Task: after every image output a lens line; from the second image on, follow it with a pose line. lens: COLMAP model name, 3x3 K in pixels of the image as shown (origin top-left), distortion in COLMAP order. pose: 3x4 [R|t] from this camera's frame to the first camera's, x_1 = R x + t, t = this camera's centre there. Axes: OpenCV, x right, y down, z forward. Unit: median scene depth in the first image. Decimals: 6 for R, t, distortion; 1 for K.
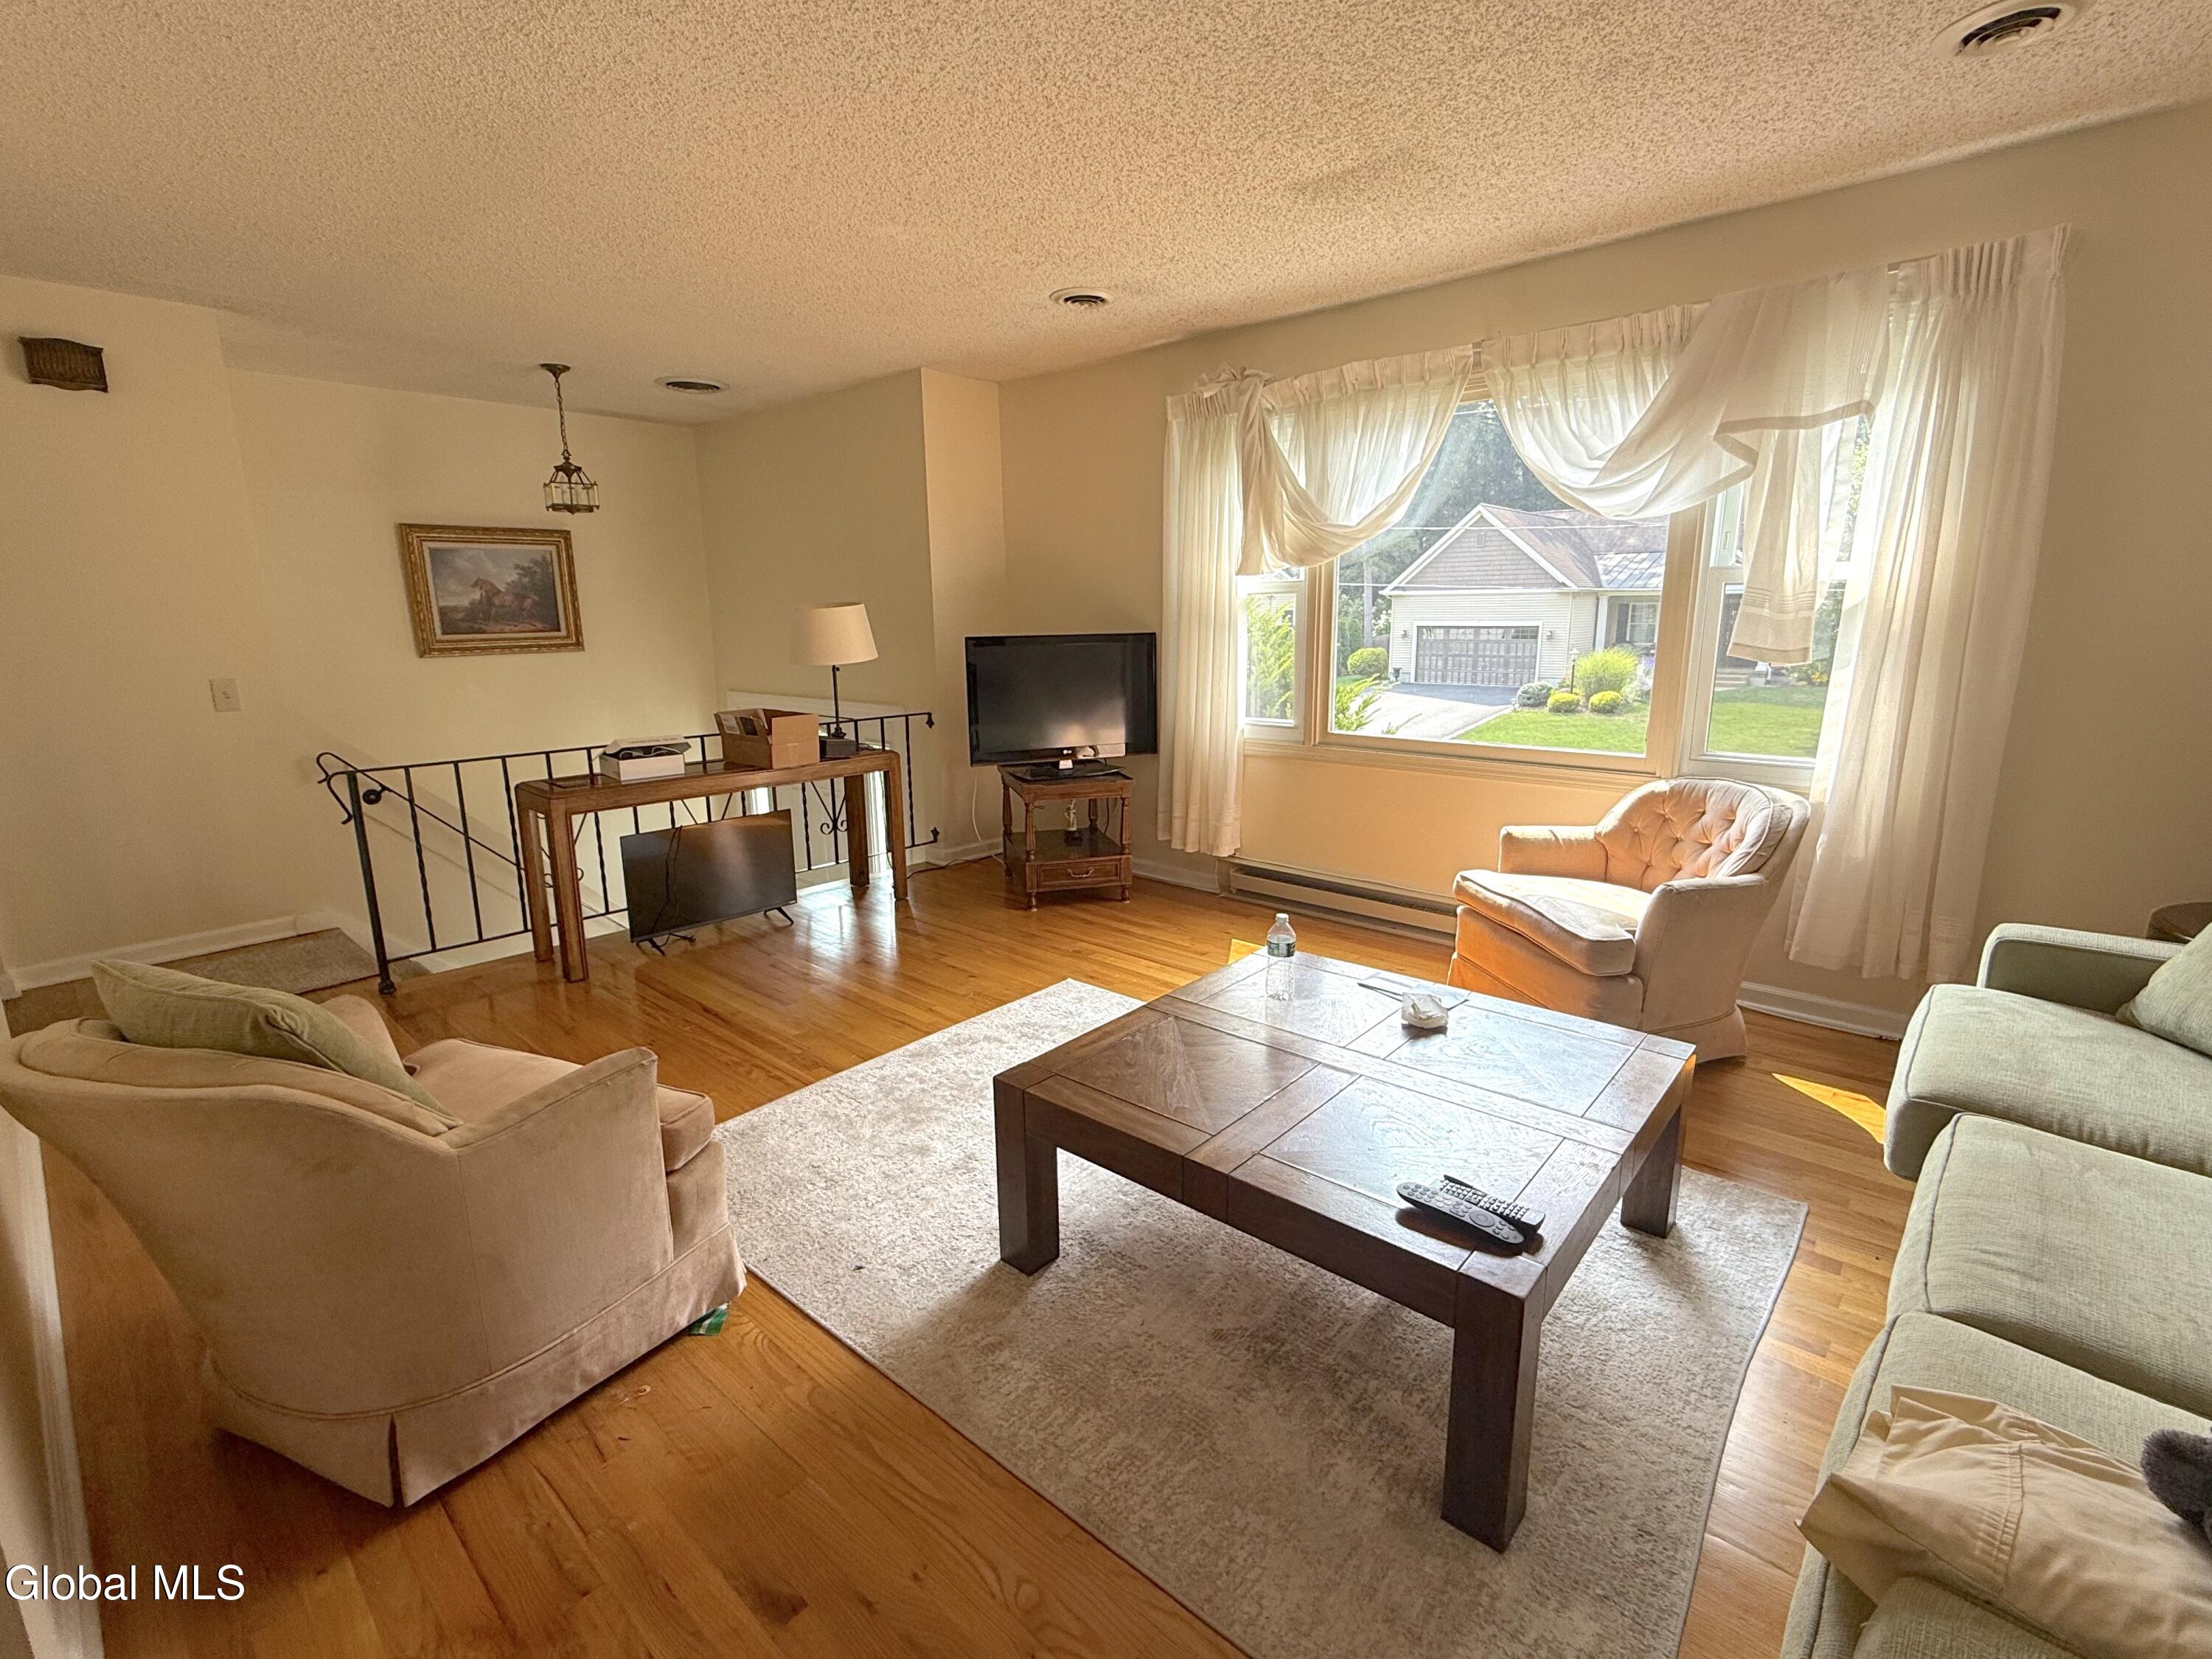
lens RADIAL K [[1008.1, 0, 1104.6], [0, 1008.1, 827.3], [0, 0, 1]] dist [0.001354, 0.000383]
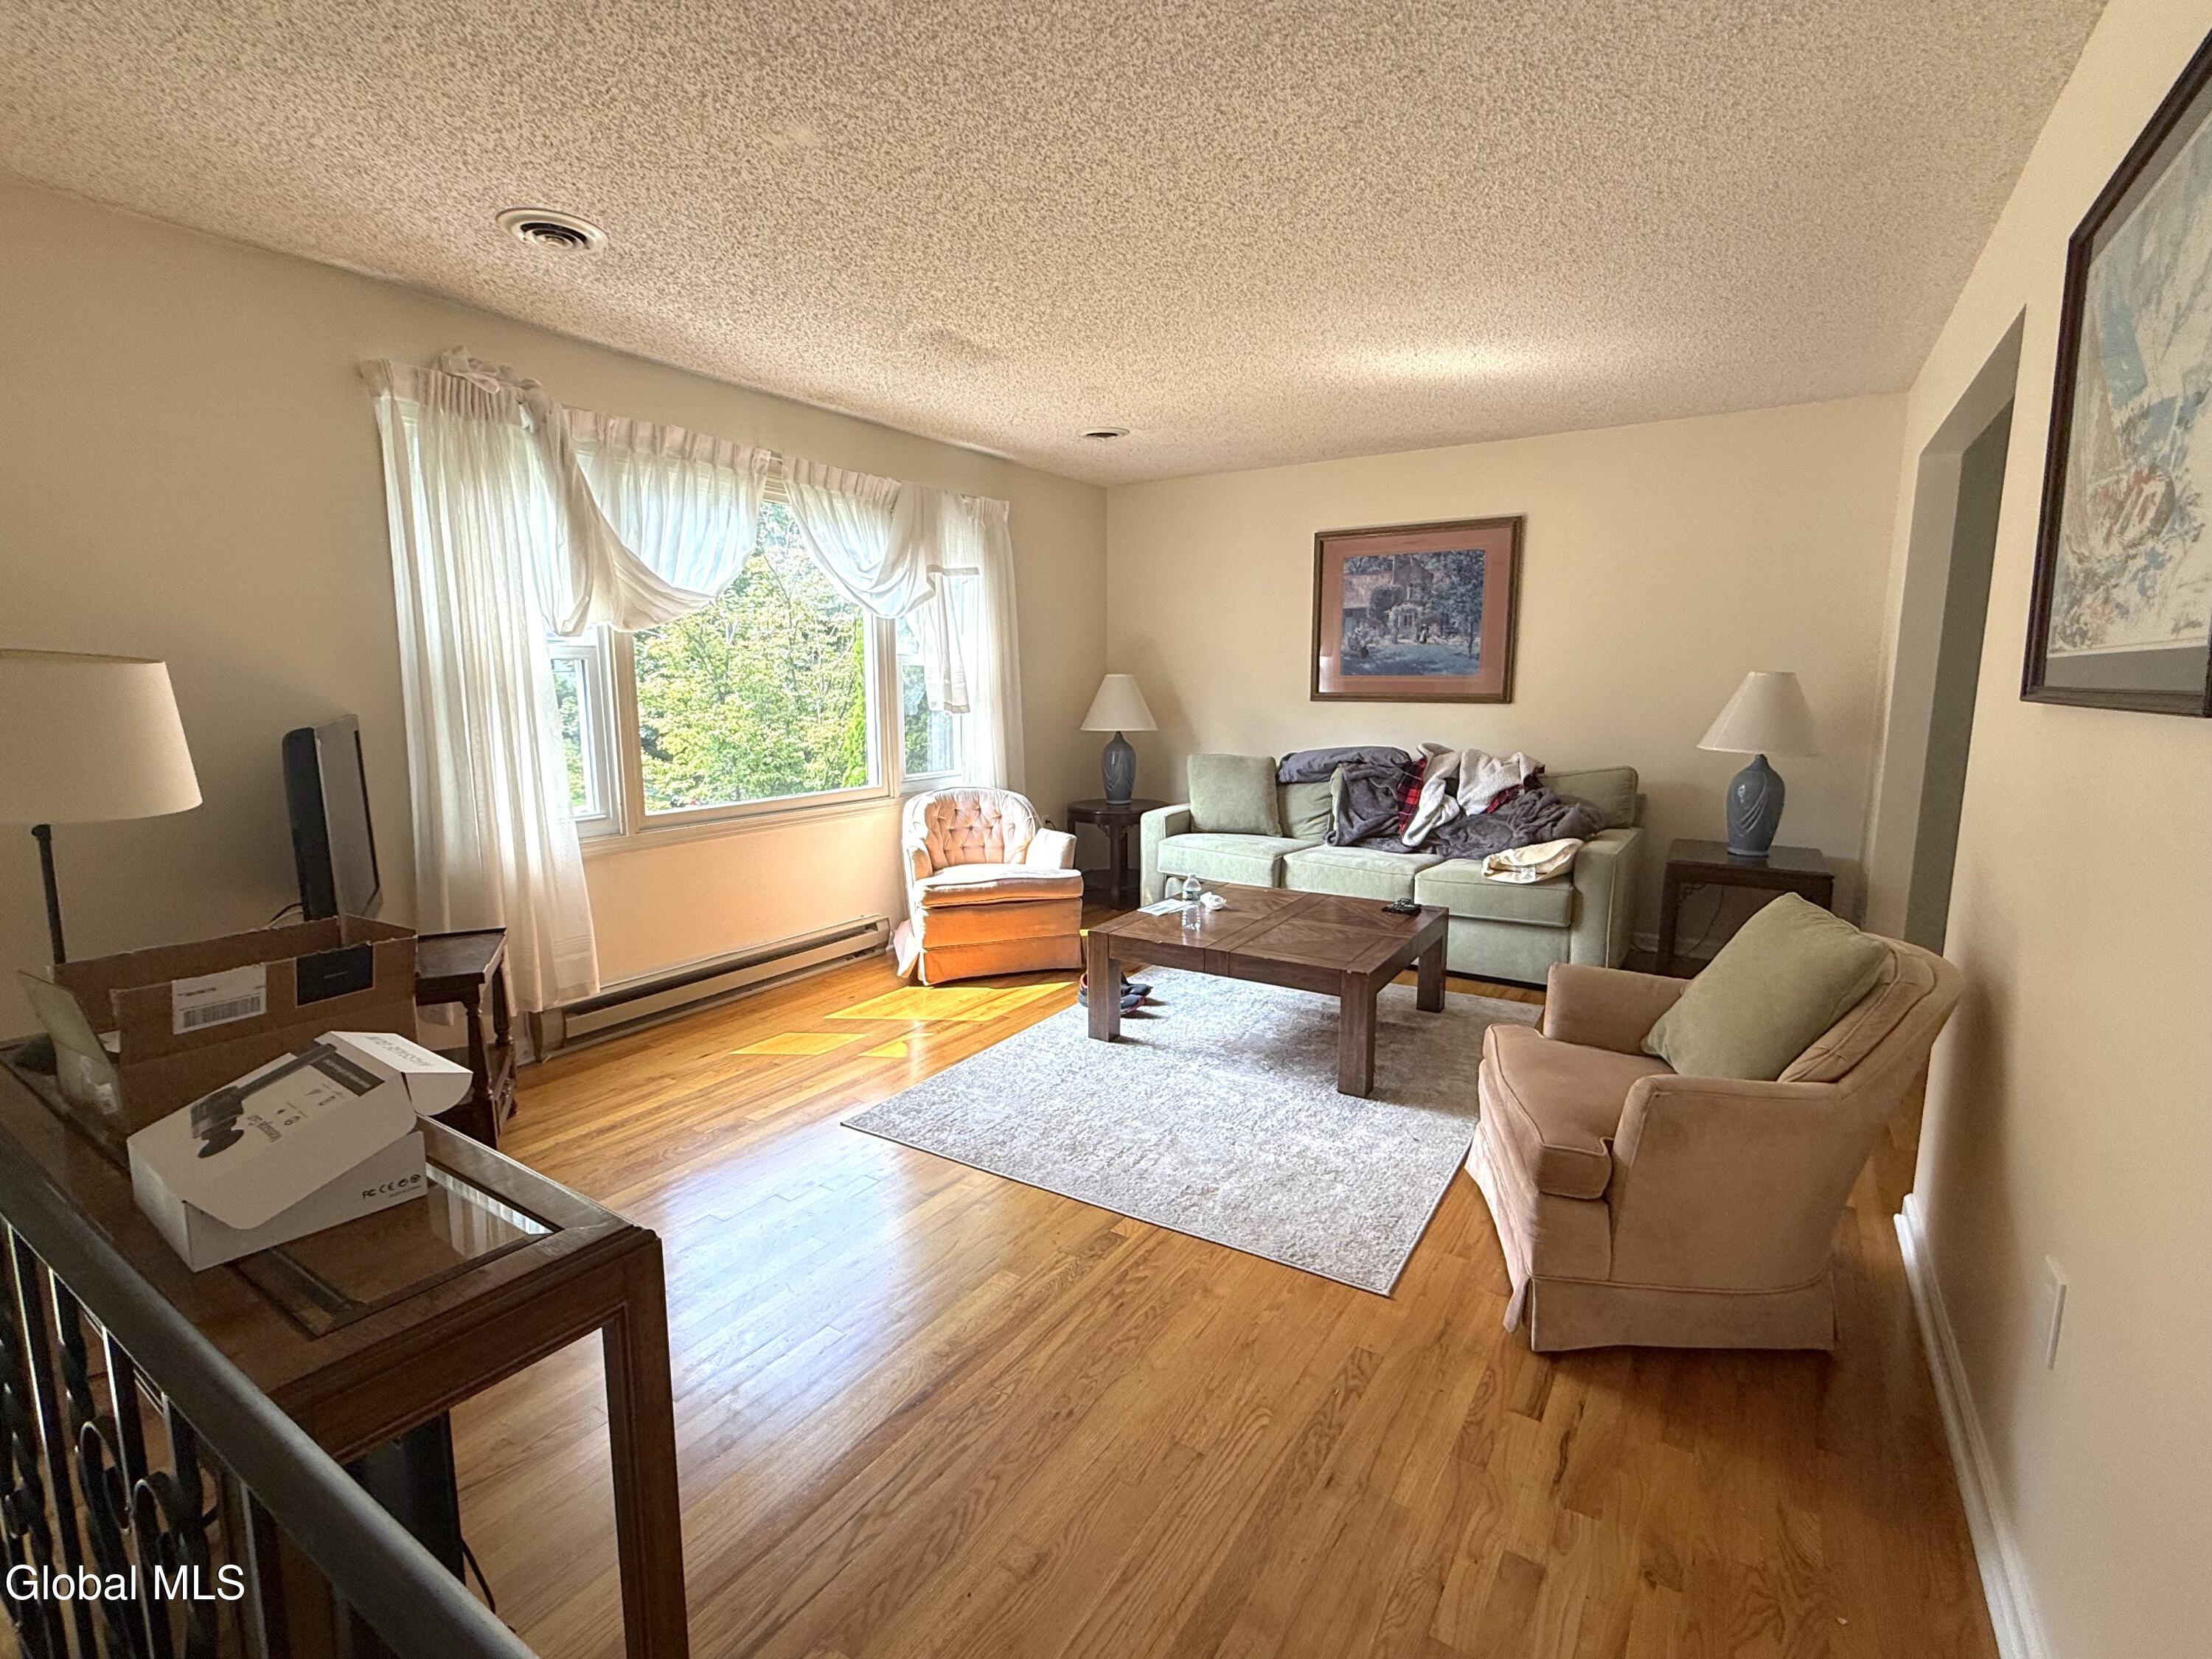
lens RADIAL K [[1008.1, 0, 1103.6], [0, 1008.1, 821.5], [0, 0, 1]] dist [0.001354, 0.000383]
pose [[-0.163890, -0.130300, 0.977835, -0.805542], [0.208882, 0.964178, 0.163489, -0.168010], [-0.964110, 0.231047, -0.130802, 0.814453]]
